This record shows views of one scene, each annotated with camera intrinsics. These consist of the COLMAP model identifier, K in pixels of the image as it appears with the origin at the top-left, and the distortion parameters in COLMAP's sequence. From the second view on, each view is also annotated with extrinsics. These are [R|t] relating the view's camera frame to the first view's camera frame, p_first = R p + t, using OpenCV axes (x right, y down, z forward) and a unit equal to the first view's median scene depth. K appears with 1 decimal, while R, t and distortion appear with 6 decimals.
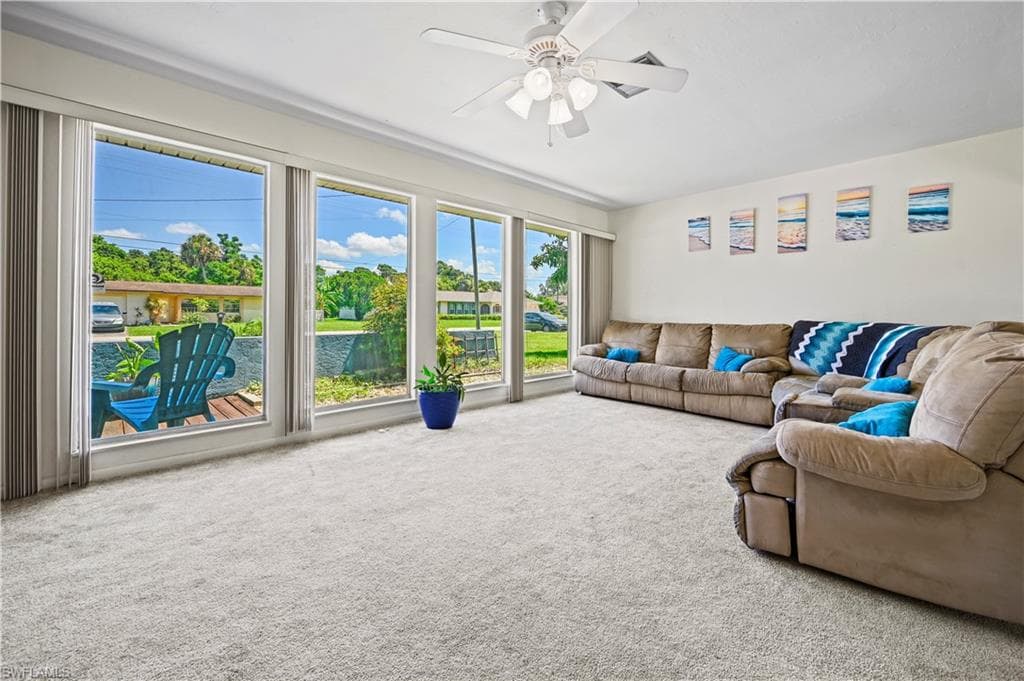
lens RADIAL K [[420.4, 0, 526.5], [0, 420.4, 310.4], [0, 0, 1]] dist [-0.000564, 0.000039]
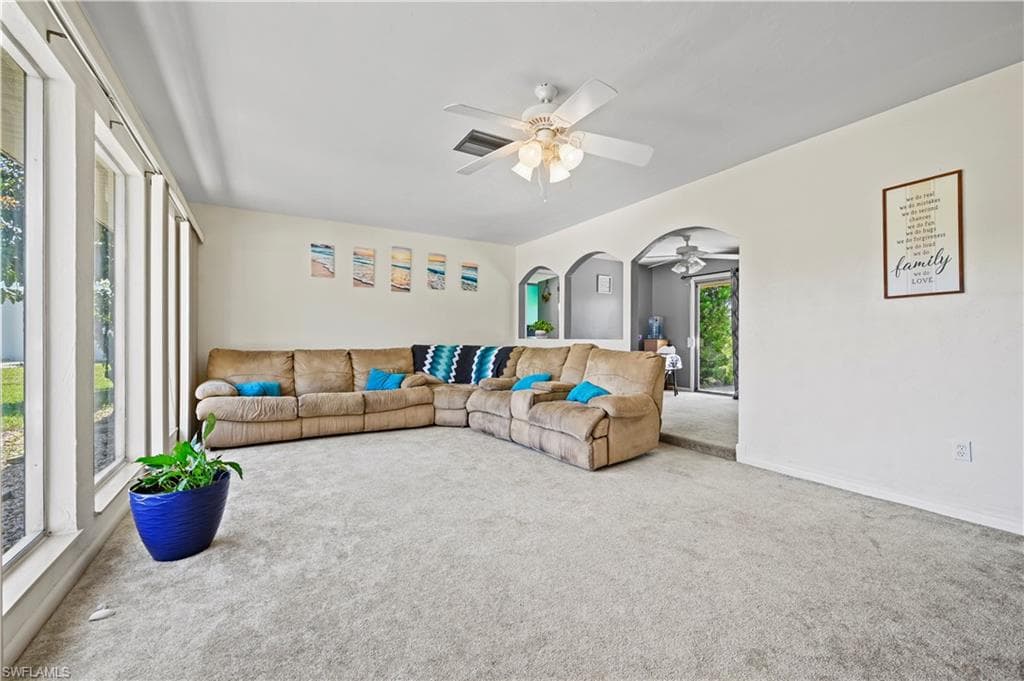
lens RADIAL K [[408.5, 0, 515.2], [0, 408.5, 340.1], [0, 0, 1]] dist [-0.000675, 0.000006]
pose [[0.231946, -0.006715, 0.972705, -0.543331], [-0.009029, 0.999918, 0.009055, -0.005036], [-0.972687, -0.010883, 0.231866, 0.399920]]
